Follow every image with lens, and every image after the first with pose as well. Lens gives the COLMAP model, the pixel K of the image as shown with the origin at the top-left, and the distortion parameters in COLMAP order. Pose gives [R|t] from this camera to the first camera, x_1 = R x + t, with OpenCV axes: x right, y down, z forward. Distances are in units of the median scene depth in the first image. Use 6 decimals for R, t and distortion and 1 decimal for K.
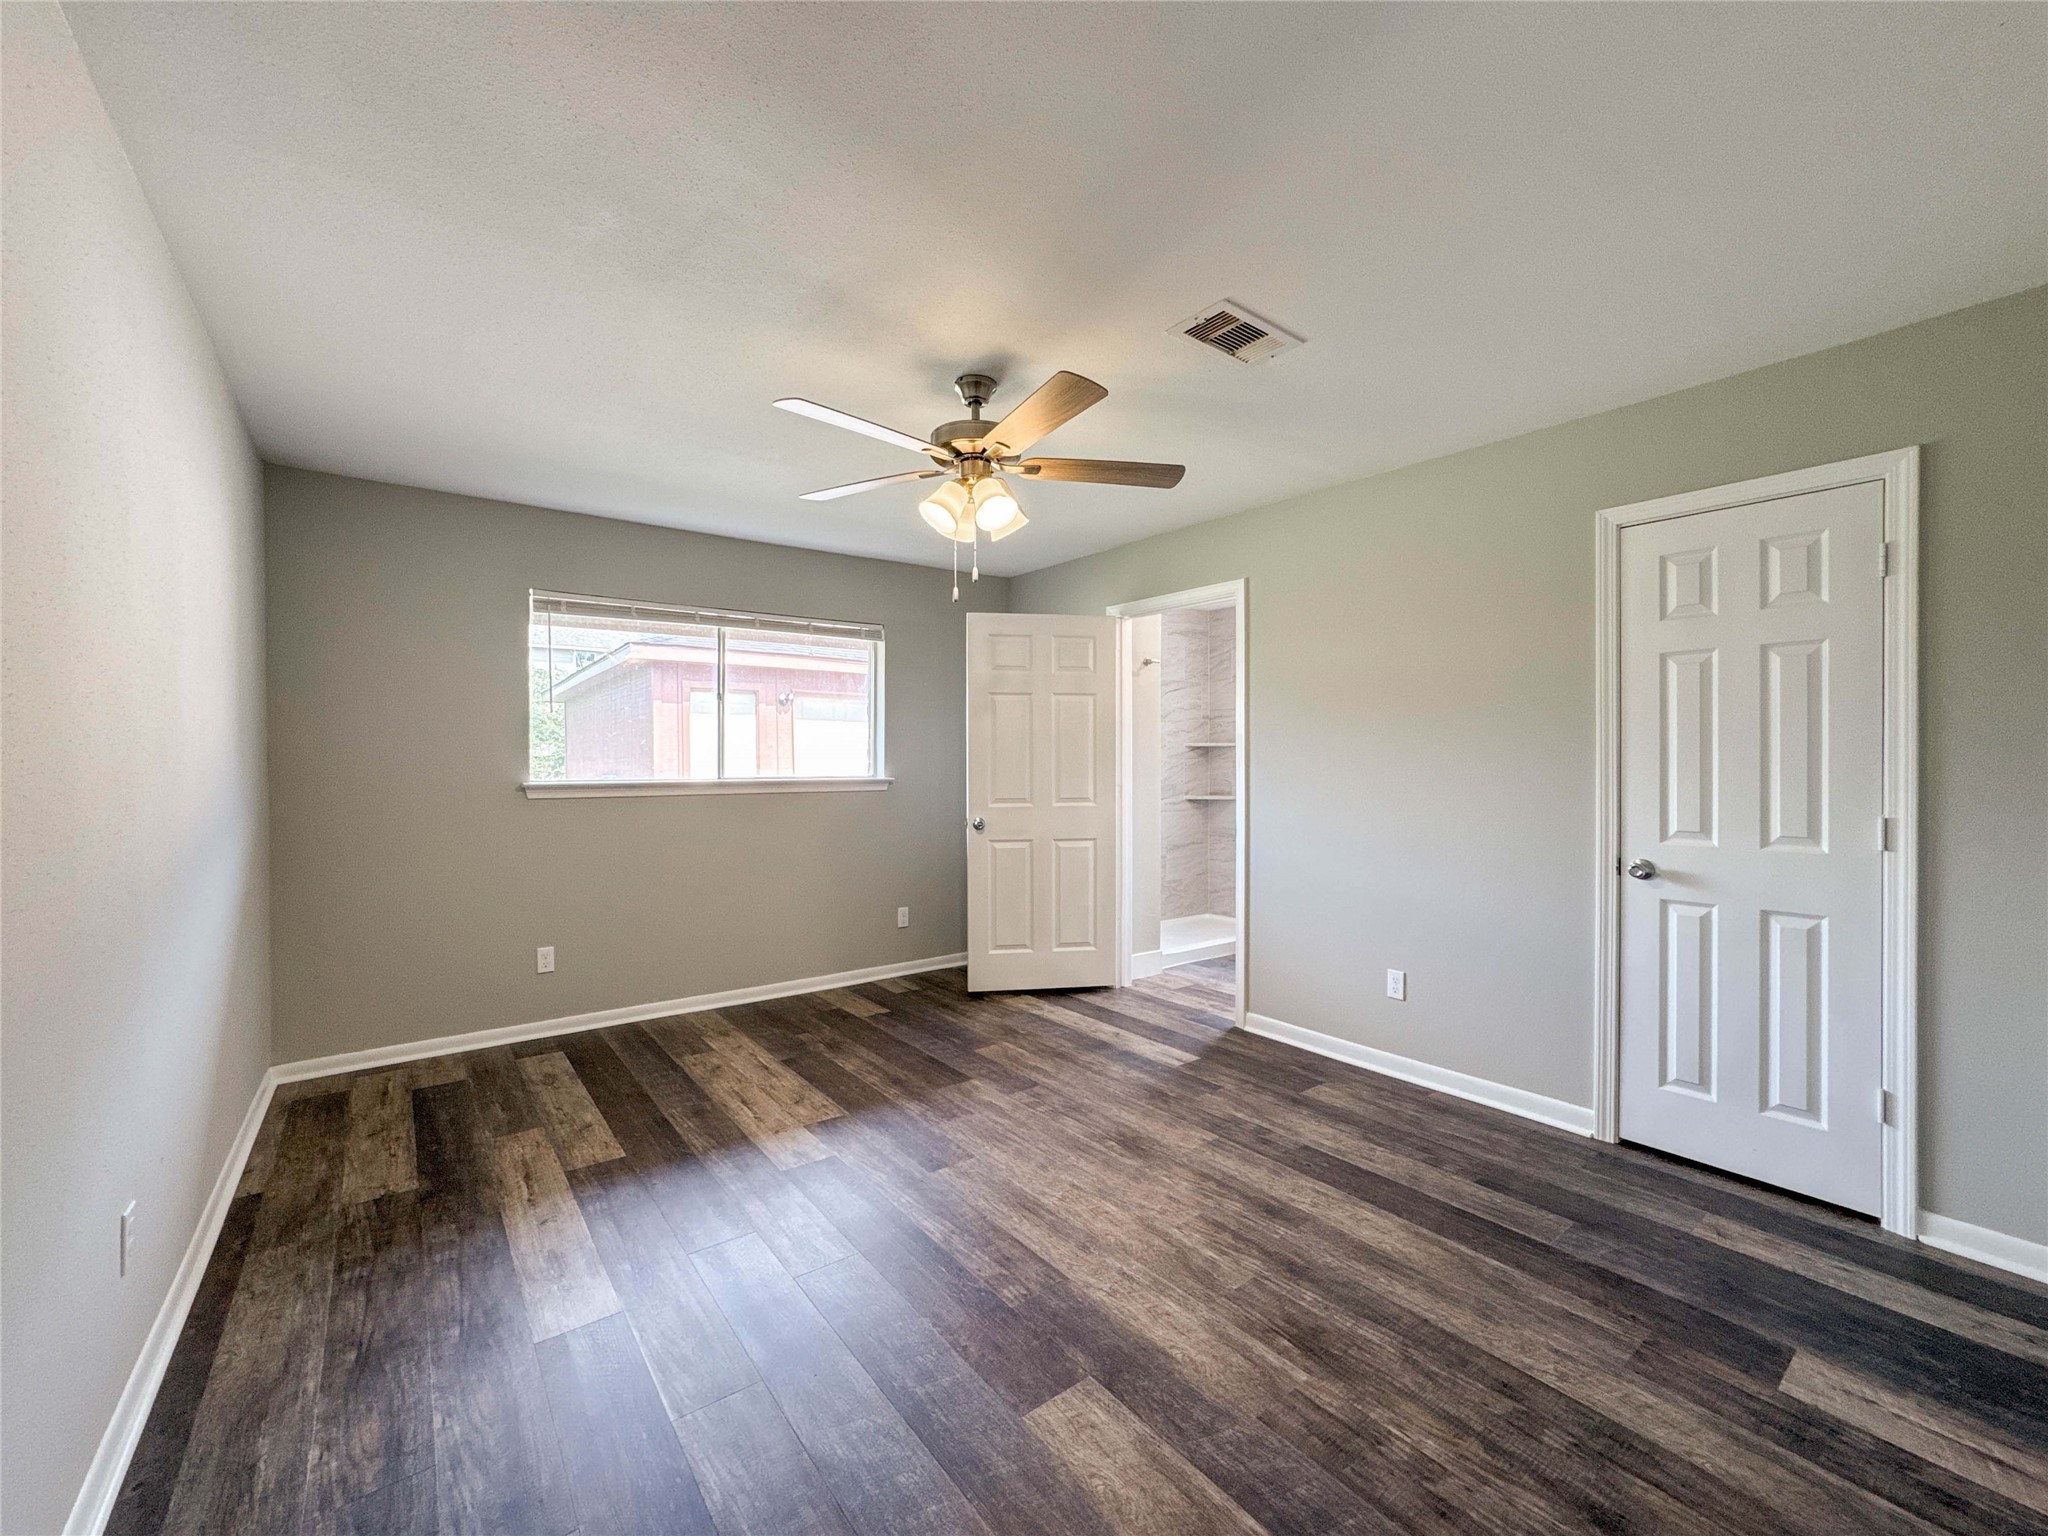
lens RADIAL K [[840.1, 0, 1027.2], [0, 840.1, 758.8], [0, 0, 1]] dist [-0.030830, 0.014167]
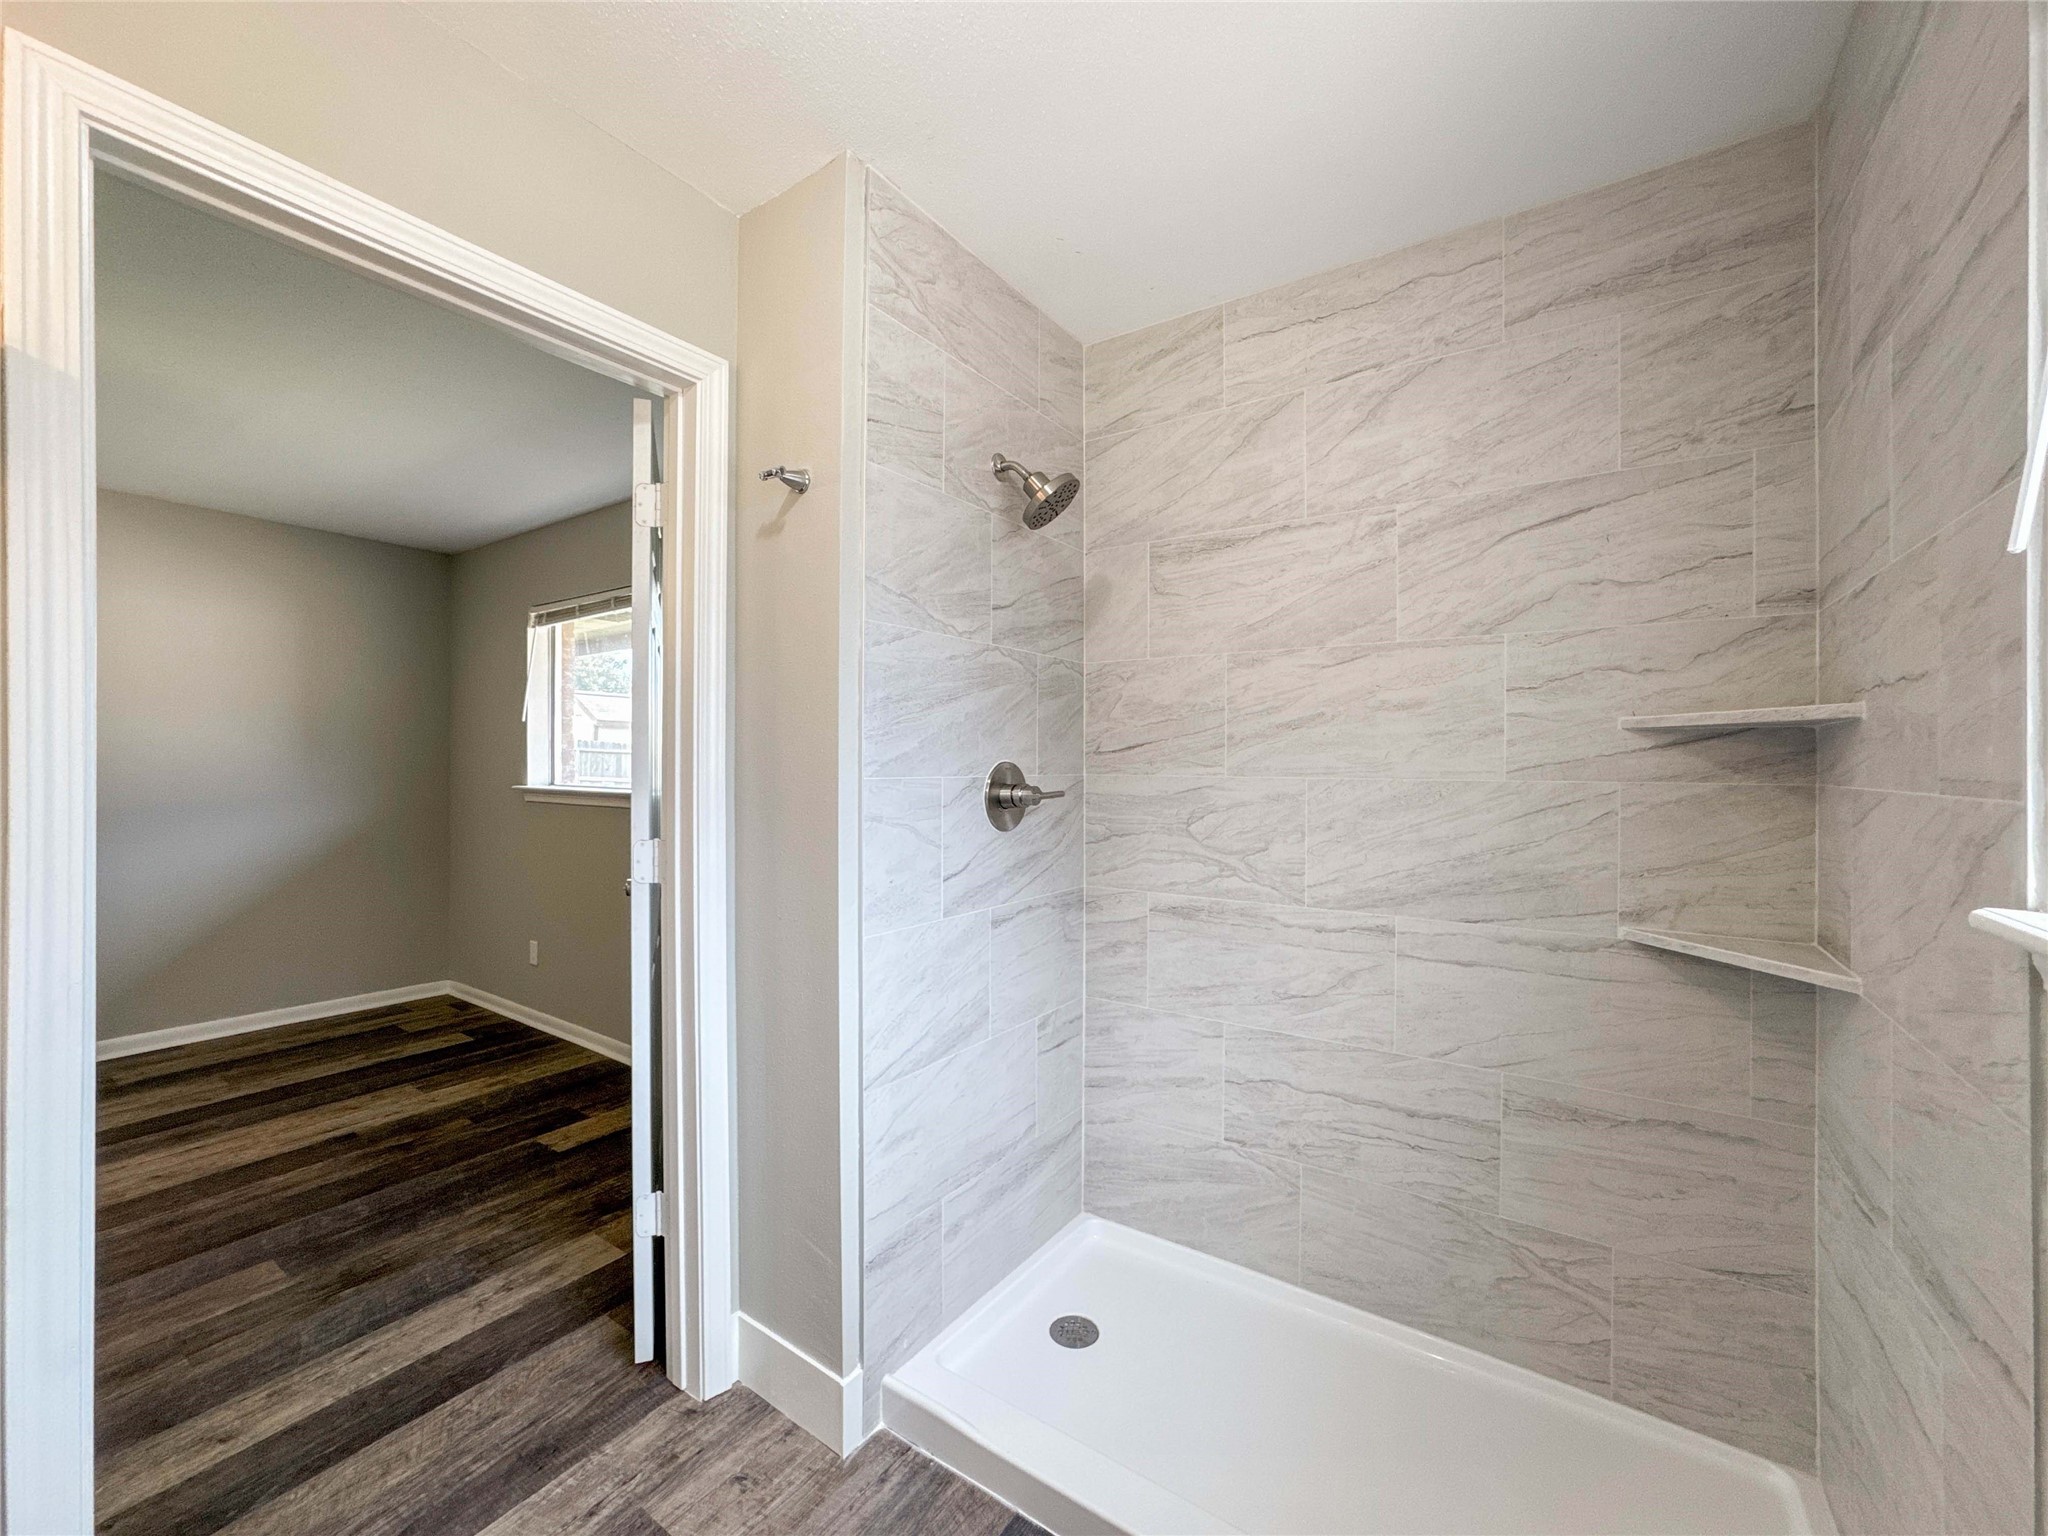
lens RADIAL K [[840.1, 0, 1025.8], [0, 840.1, 768.2], [0, 0, 1]] dist [-0.030830, 0.014167]
pose [[0.307613, 0.009708, -0.951462, 0.625053], [-0.006839, 0.999945, 0.007991, -0.007215], [0.951487, 0.004048, 0.307662, 1.270988]]
